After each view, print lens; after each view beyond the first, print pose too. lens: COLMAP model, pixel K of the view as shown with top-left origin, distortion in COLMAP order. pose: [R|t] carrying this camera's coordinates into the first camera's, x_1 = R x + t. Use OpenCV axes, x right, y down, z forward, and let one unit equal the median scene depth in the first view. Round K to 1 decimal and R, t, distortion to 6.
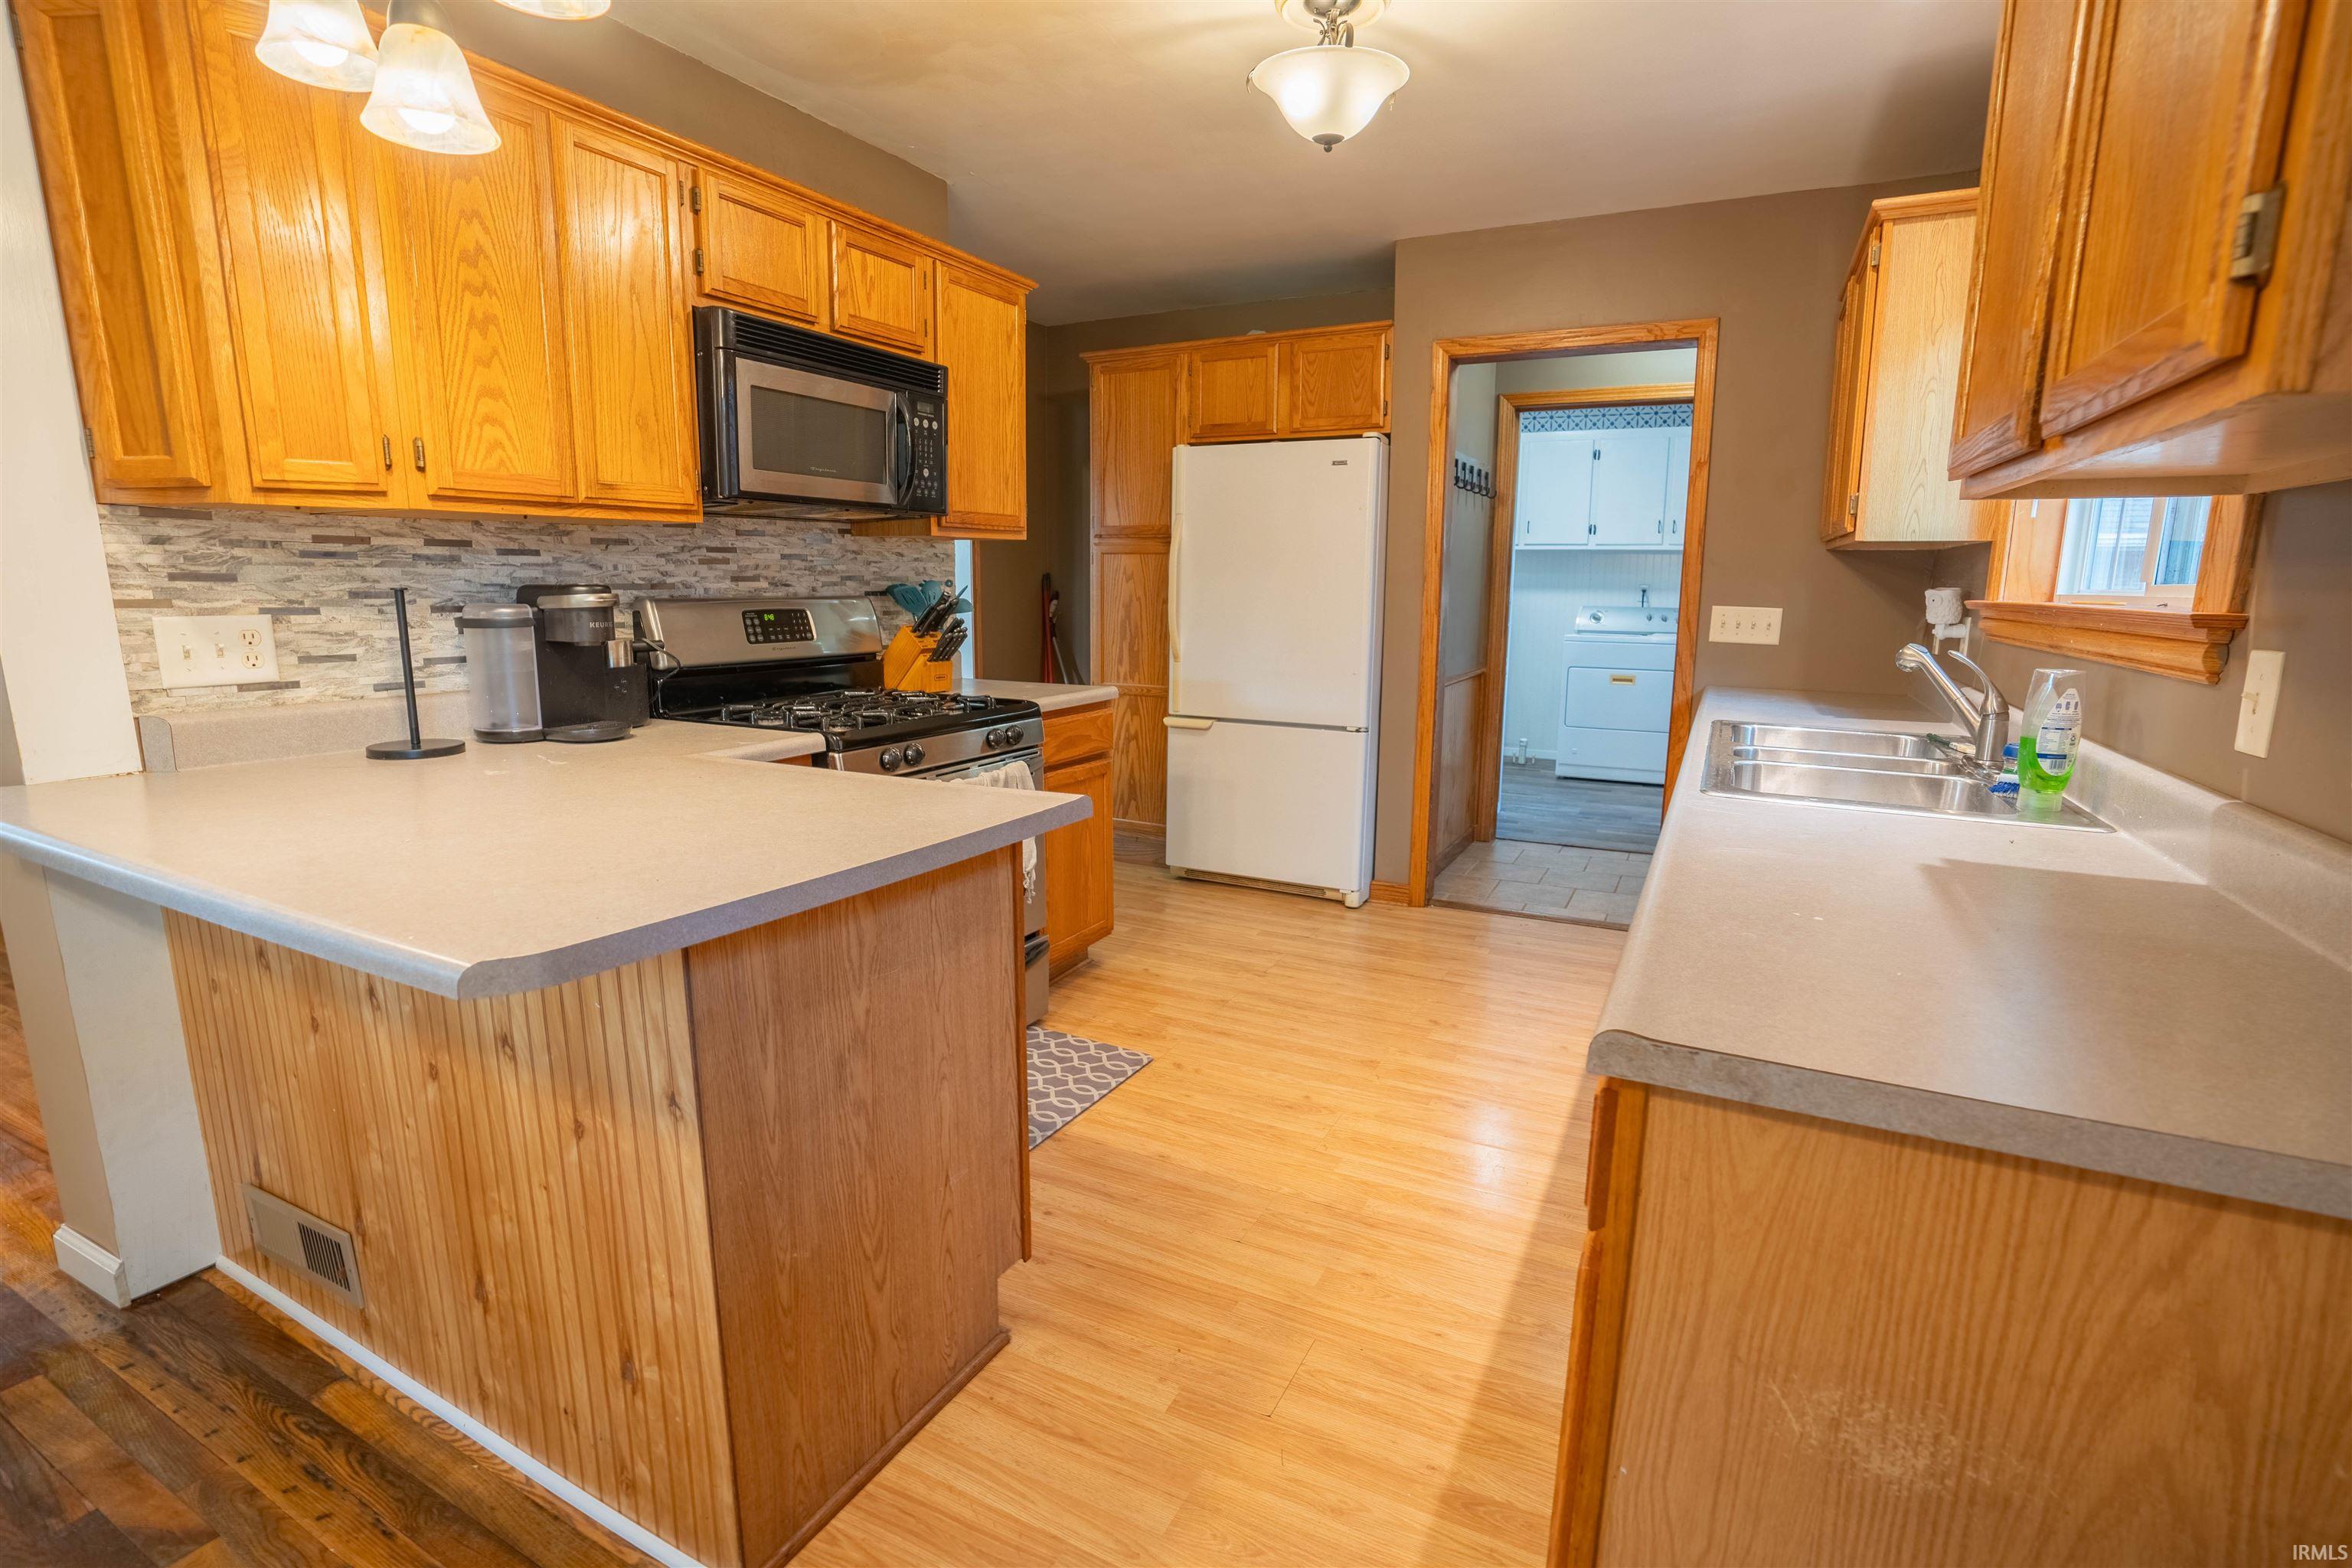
lens RADIAL K [[1086.5, 0, 1186.7], [0, 1086.5, 786.8], [0, 0, 1]] dist [-0.074939, 0.030523]
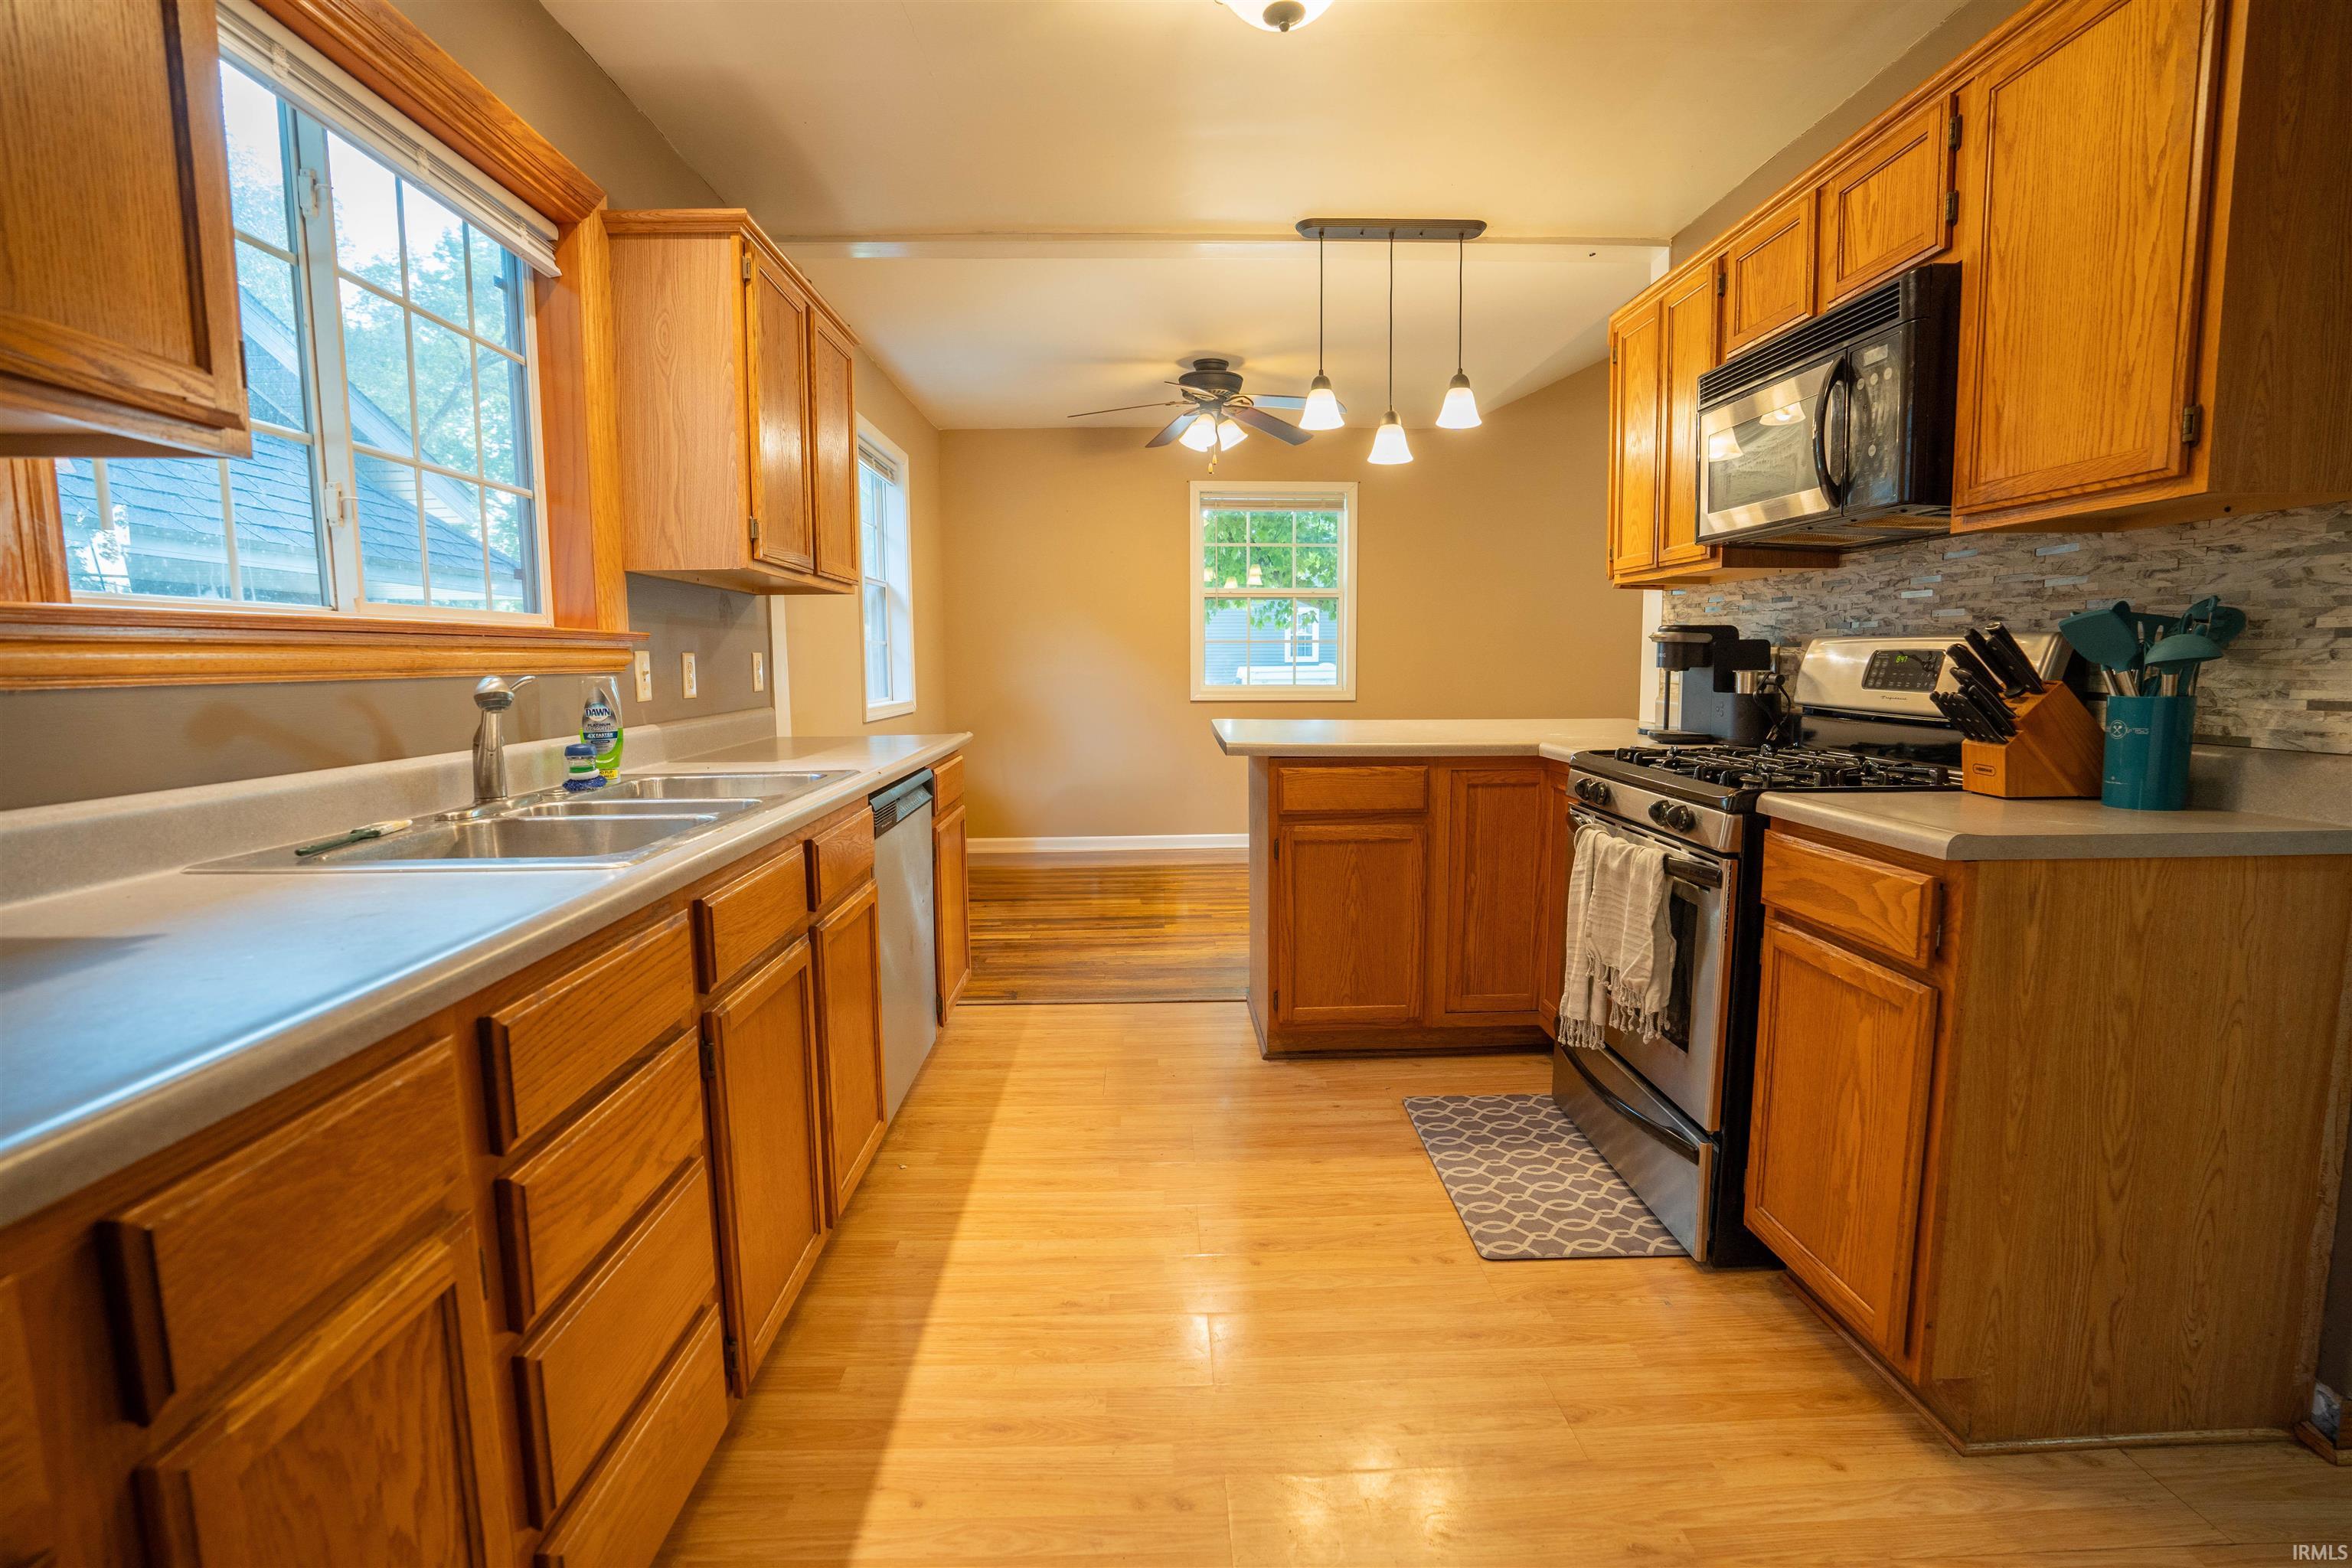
lens RADIAL K [[1086.5, 0, 1186.7], [0, 1086.5, 786.8], [0, 0, 1]] dist [-0.074939, 0.030523]
pose [[-0.875399, 0.054737, -0.480292, 0.511513], [-0.091414, 0.956896, 0.275669, -0.252451], [0.474679, 0.285225, -0.832662, 1.532806]]
